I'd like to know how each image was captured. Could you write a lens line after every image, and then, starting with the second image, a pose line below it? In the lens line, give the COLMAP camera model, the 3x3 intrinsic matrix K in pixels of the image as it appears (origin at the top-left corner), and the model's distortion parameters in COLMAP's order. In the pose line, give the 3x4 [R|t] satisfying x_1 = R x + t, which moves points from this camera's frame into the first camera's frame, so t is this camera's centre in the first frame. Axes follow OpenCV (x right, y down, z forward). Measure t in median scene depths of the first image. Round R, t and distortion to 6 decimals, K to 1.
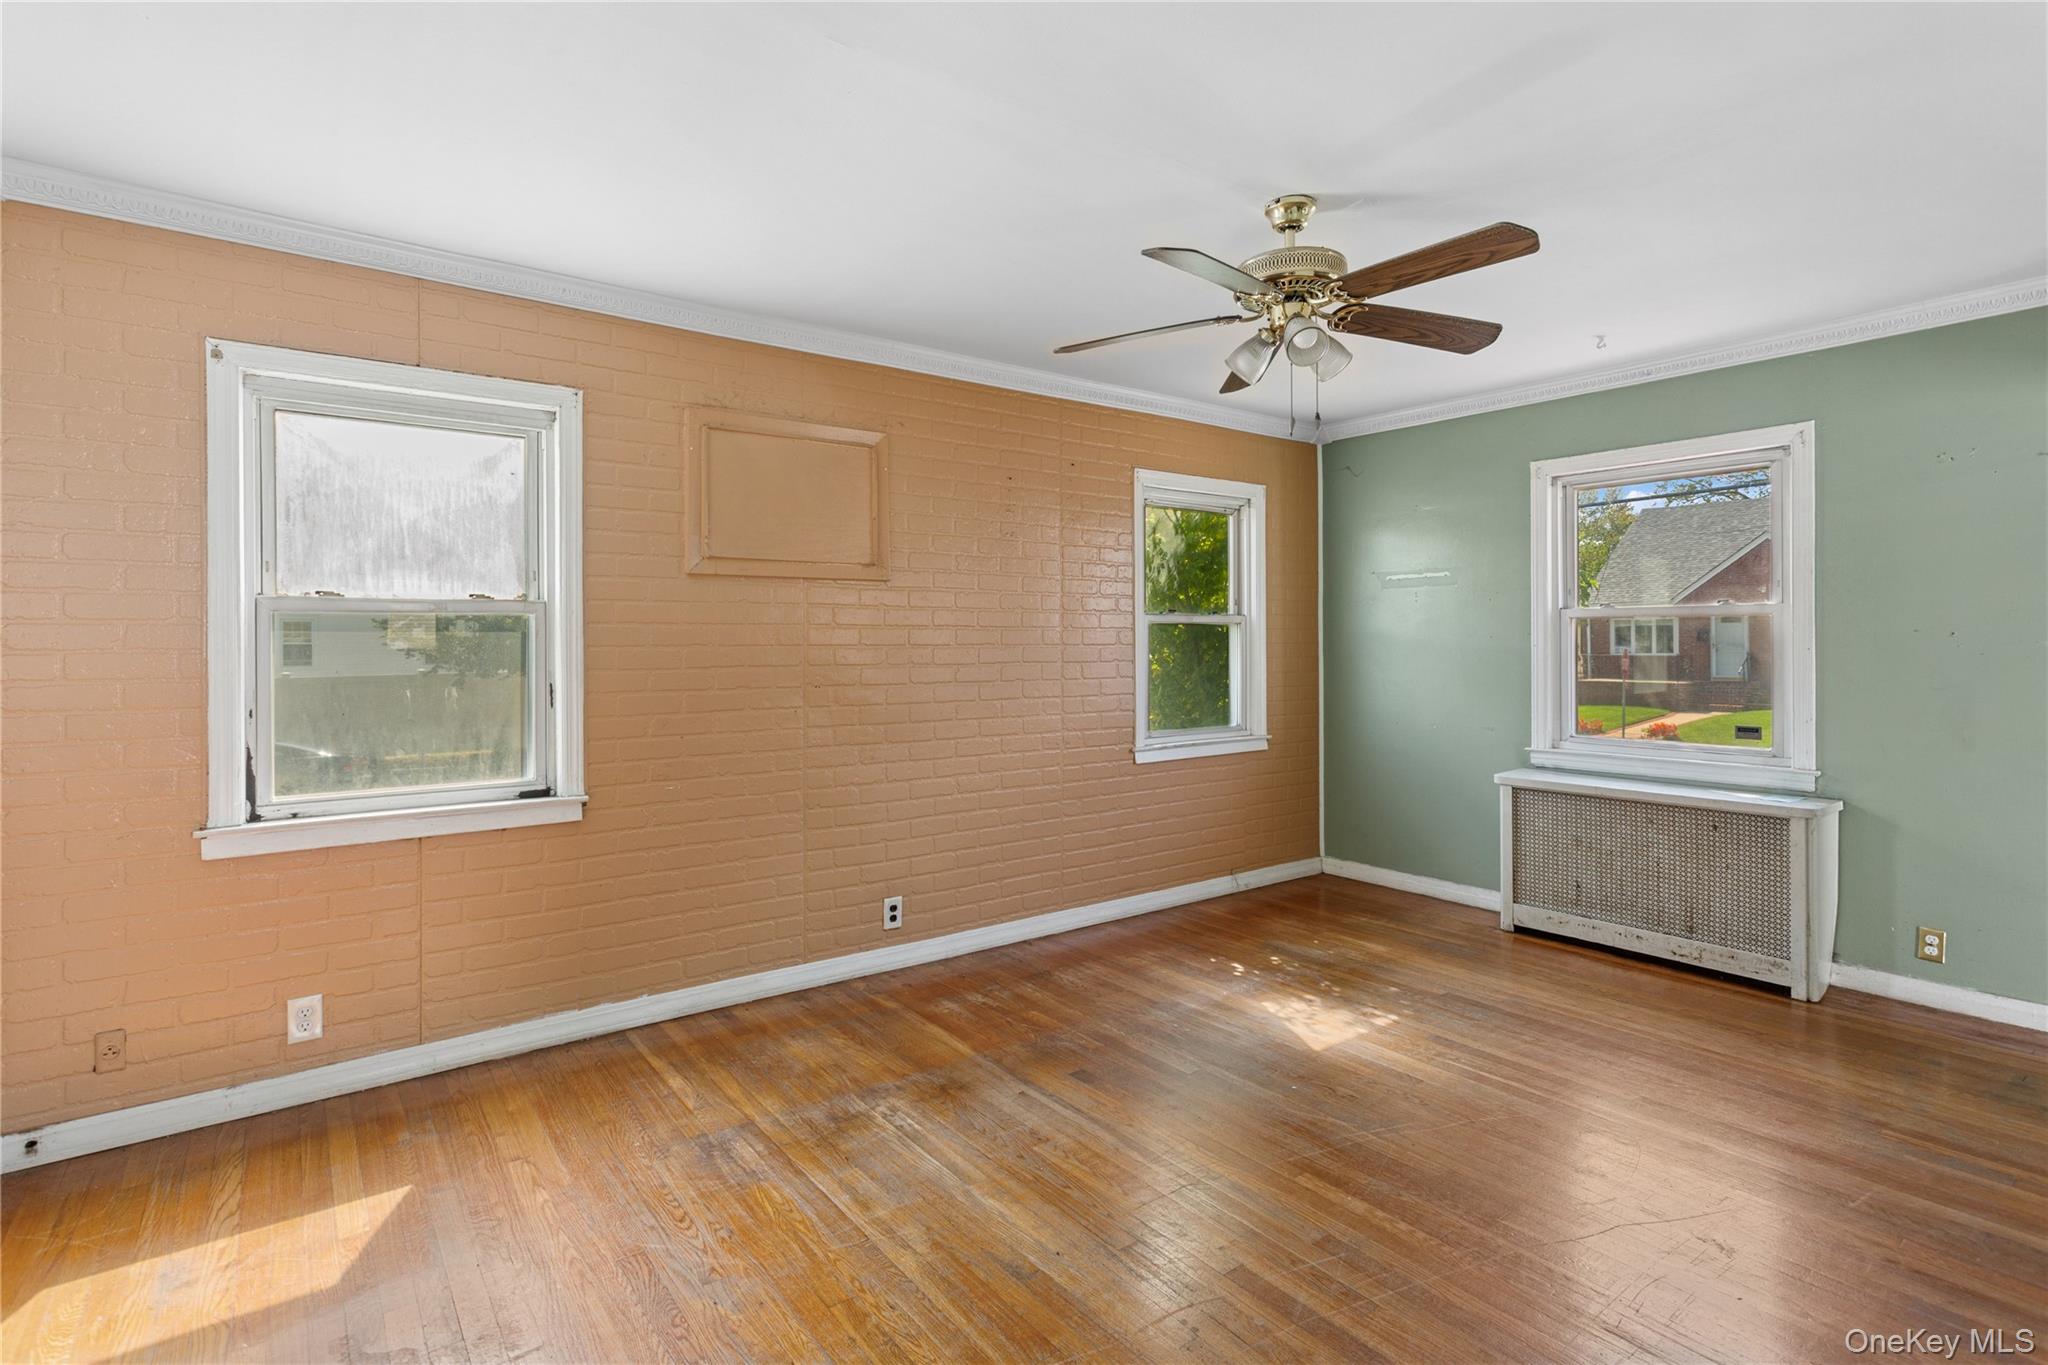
lens RADIAL K [[1013.4, 0, 1015.9], [0, 1013.4, 684.8], [0, 0, 1]] dist [0.003535, 0.001554]
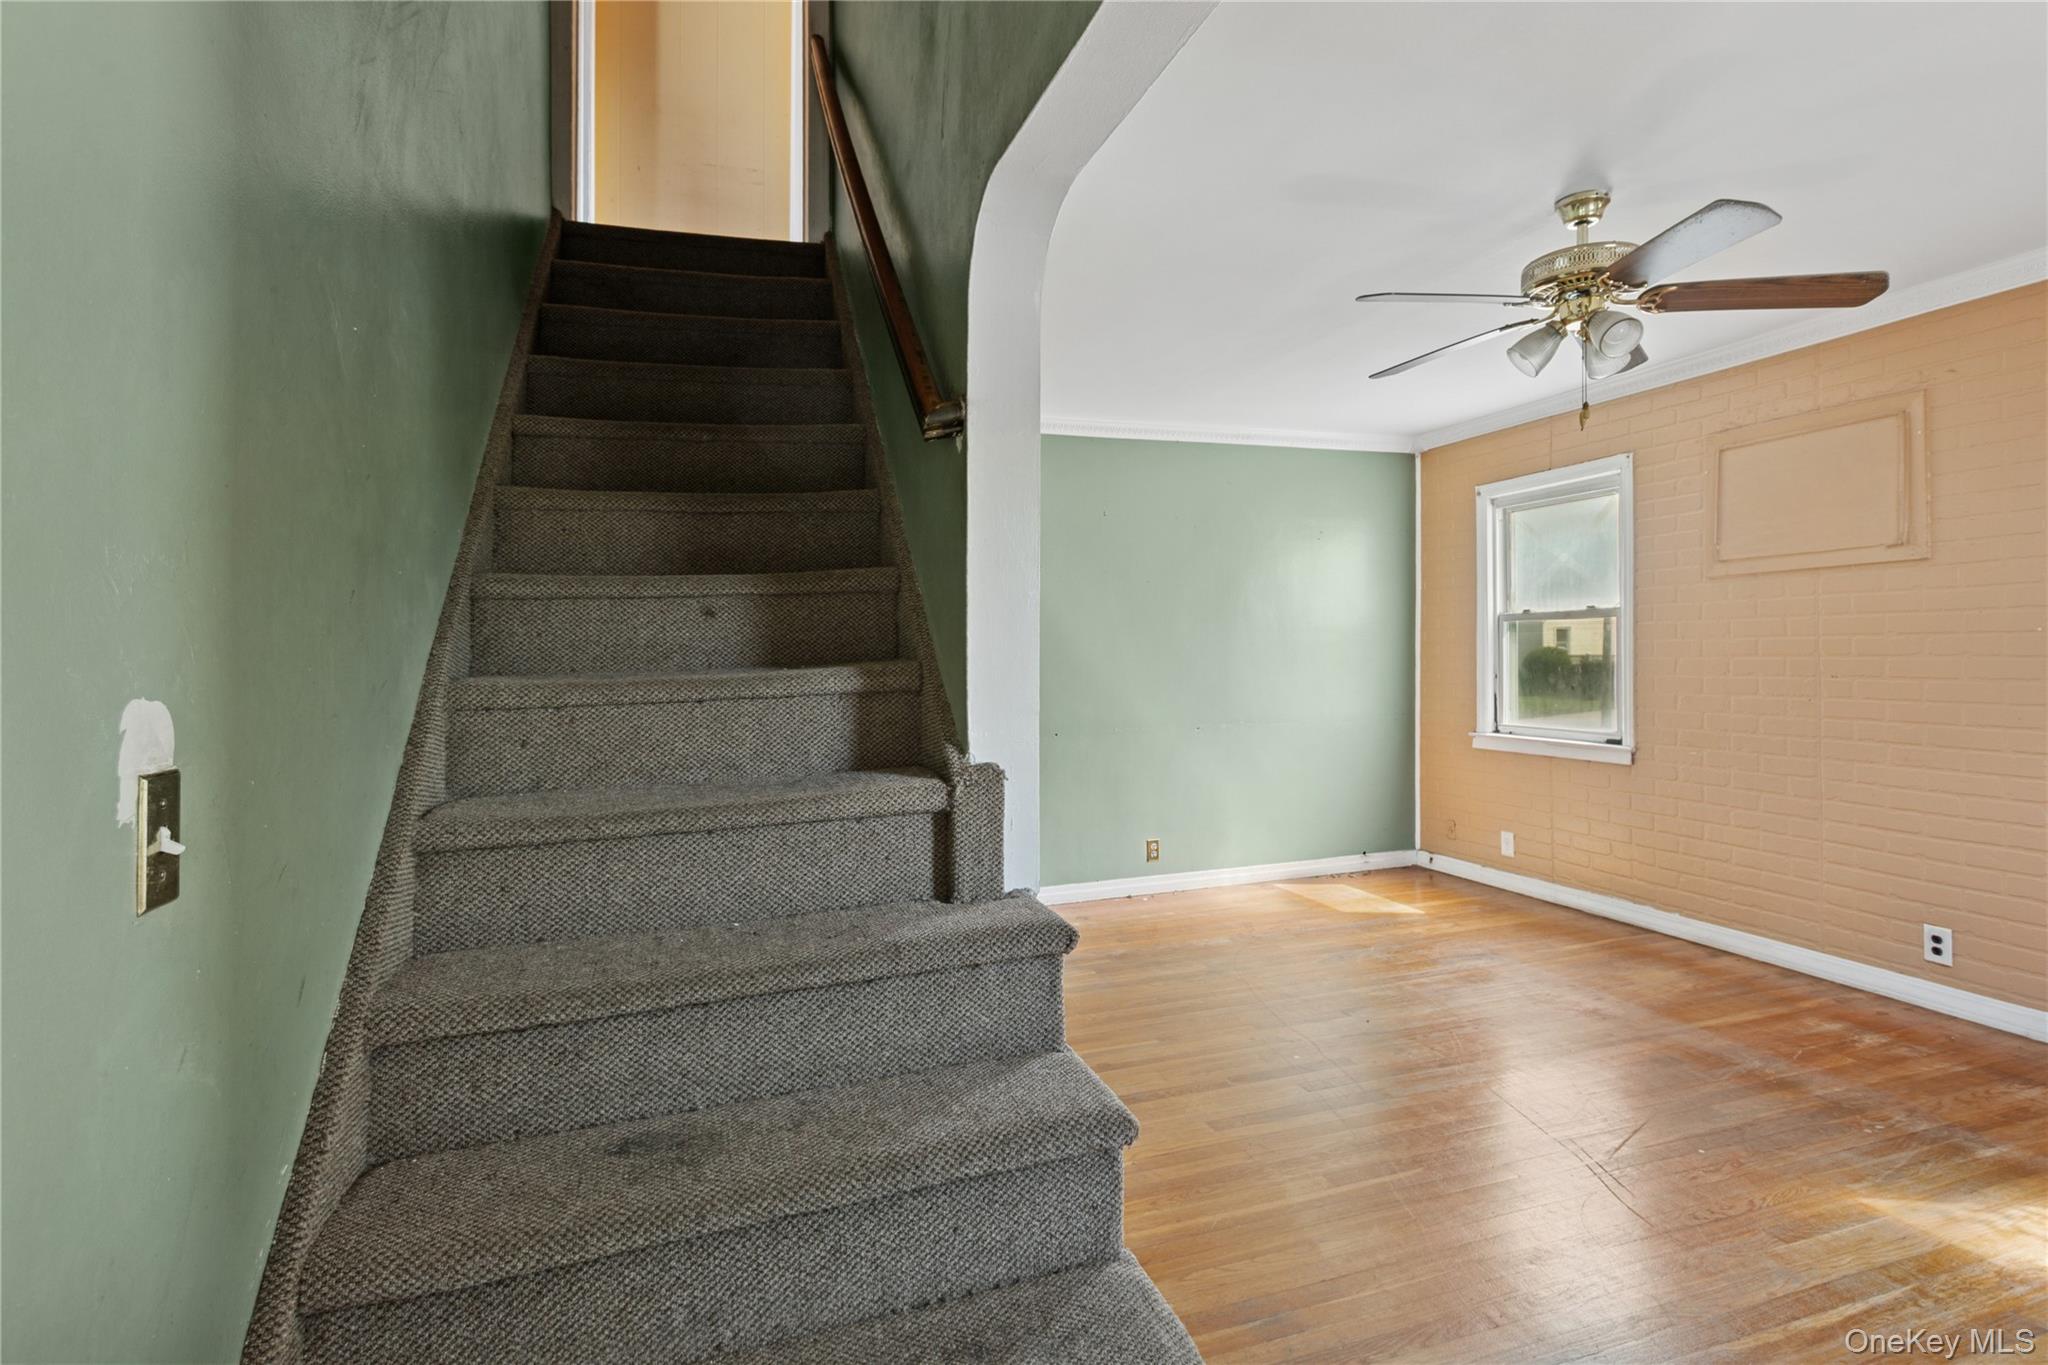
lens RADIAL K [[1013.4, 0, 1015.9], [0, 1013.4, 684.8], [0, 0, 1]] dist [0.003535, 0.001554]
pose [[-0.317485, 0.038739, -0.947472, 0.955120], [-0.023352, 0.998543, 0.048652, -0.019138], [0.947976, 0.037572, -0.316118, 0.536251]]
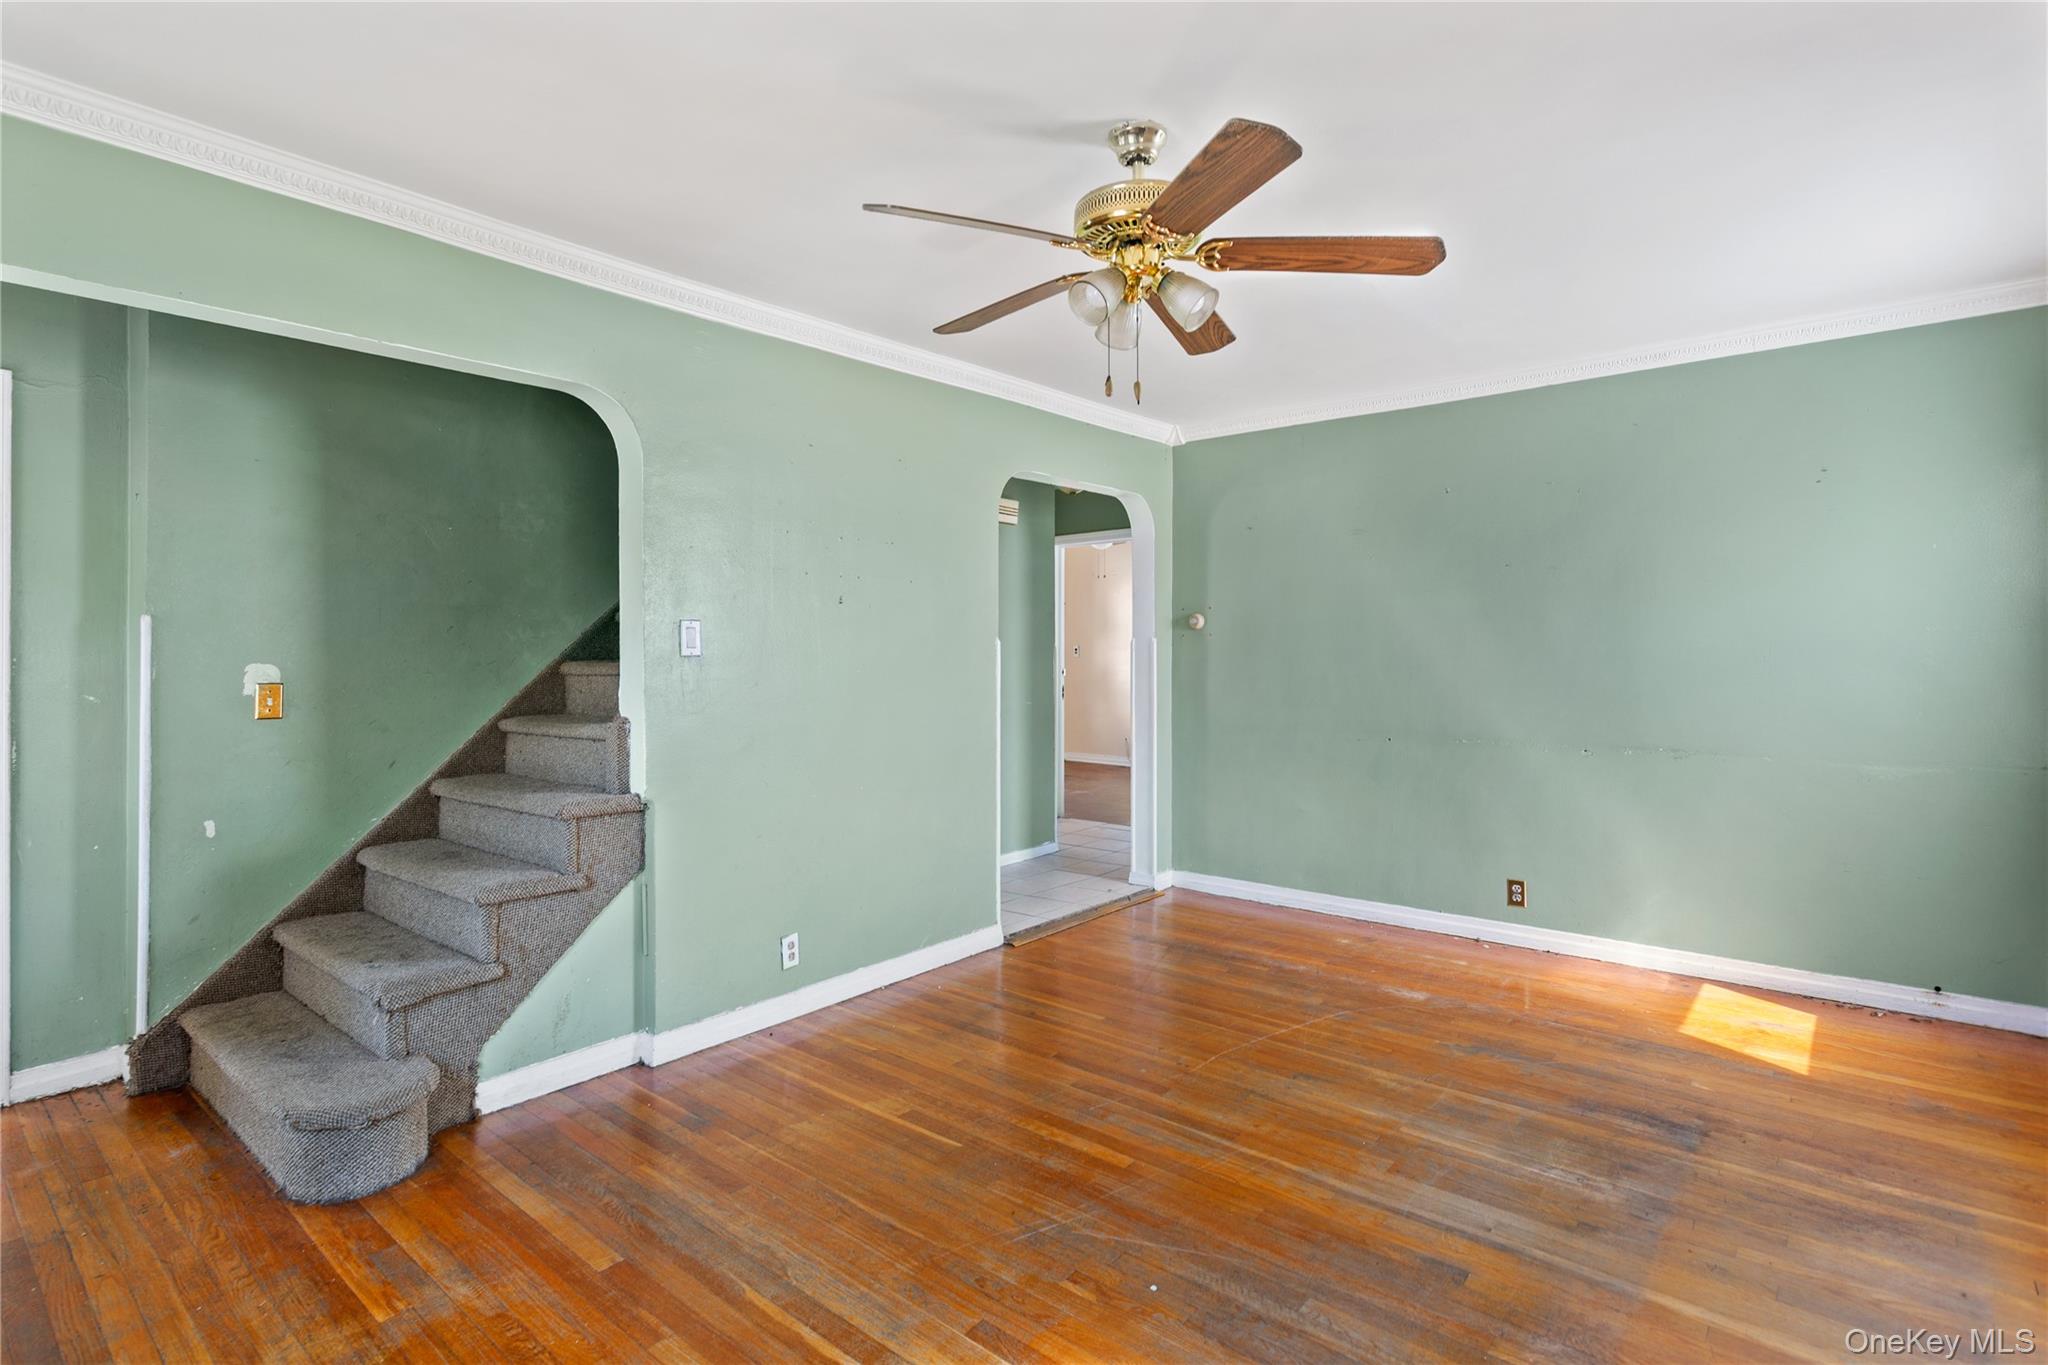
lens RADIAL K [[988.0, 0, 993.4], [0, 988.0, 625.4], [0, 0, 1]] dist [0.002529, 0.000767]
pose [[-0.979346, 0.006450, -0.202090, 0.392969], [0.002464, 0.999798, 0.019969, -0.054052], [0.202178, 0.019059, -0.979163, 1.241995]]
